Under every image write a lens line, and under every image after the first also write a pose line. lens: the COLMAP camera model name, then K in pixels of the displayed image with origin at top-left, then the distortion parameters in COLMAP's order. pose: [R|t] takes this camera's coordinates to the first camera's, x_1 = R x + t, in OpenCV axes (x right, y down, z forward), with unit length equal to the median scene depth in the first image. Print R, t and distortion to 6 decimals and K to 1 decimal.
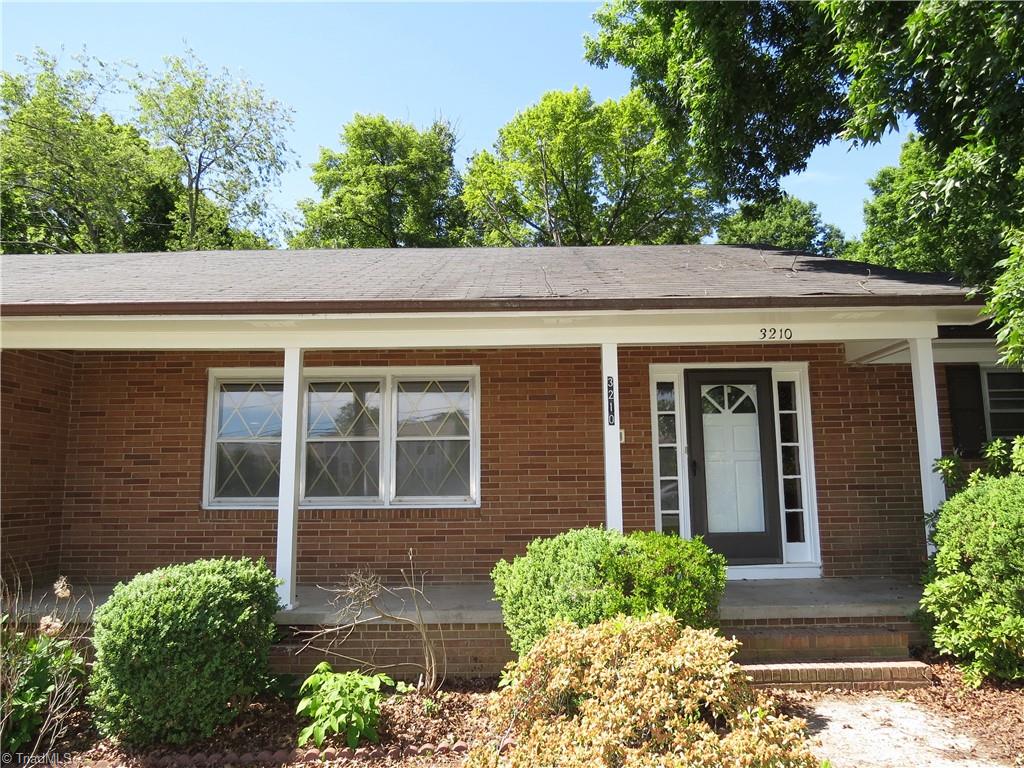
lens RADIAL K [[726.8, 0, 511.3], [0, 726.8, 381.8], [0, 0, 1]] dist [-0.036210, 0.009448]
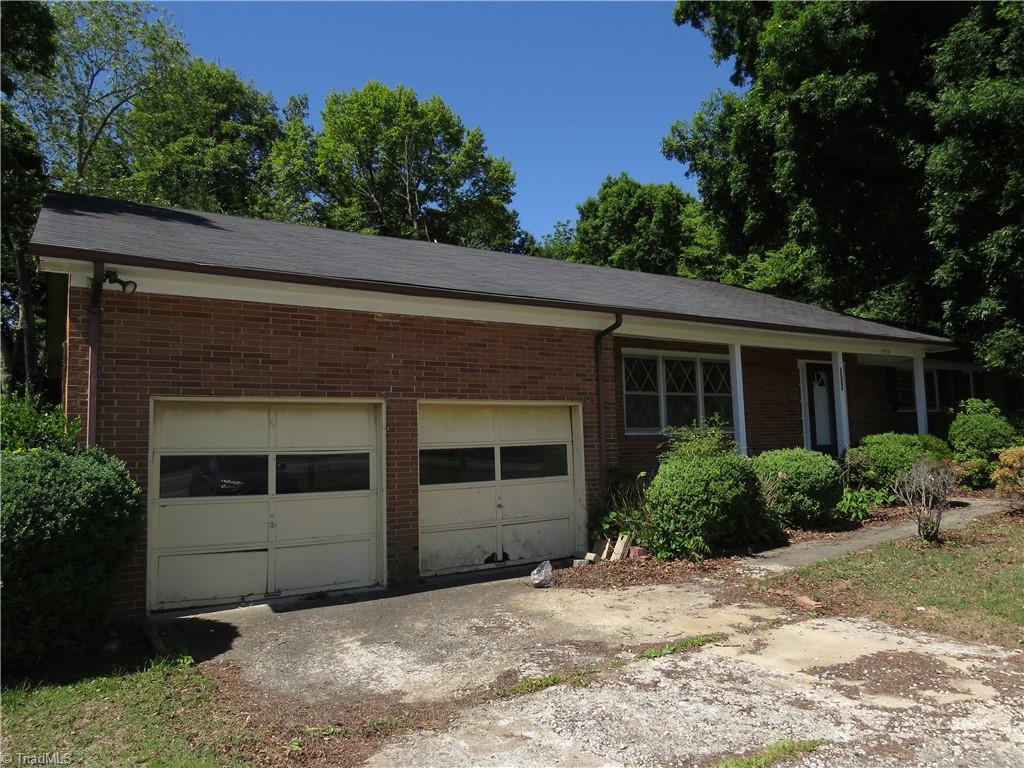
lens RADIAL K [[726.8, 0, 513.0], [0, 726.8, 384.5], [0, 0, 1]] dist [-0.036210, 0.009448]
pose [[0.840831, 0.033629, 0.540252, -0.989292], [-0.059427, 0.997770, 0.030382, 0.018987], [-0.538026, -0.057652, 0.840954, -0.148039]]
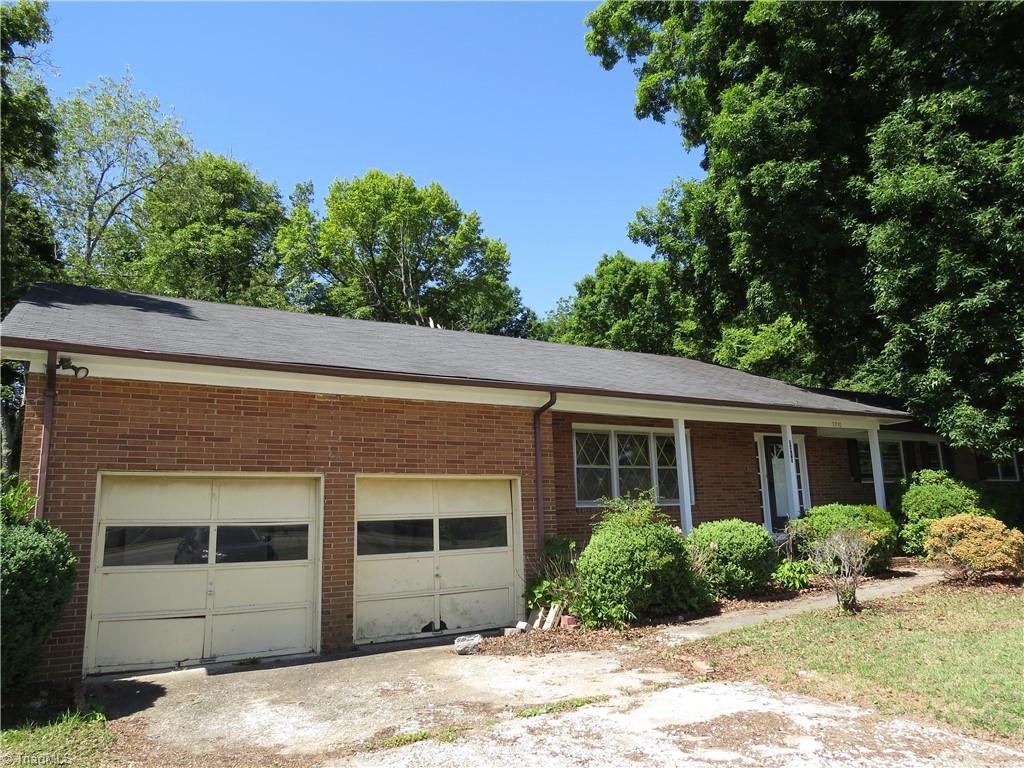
lens RADIAL K [[726.8, 0, 511.3], [0, 726.8, 387.9], [0, 0, 1]] dist [-0.036210, 0.009448]
pose [[0.853945, 0.078518, 0.514406, -0.936750], [-0.053005, 0.996534, -0.064118, 0.010876], [-0.517657, 0.027487, 0.855147, -0.241253]]
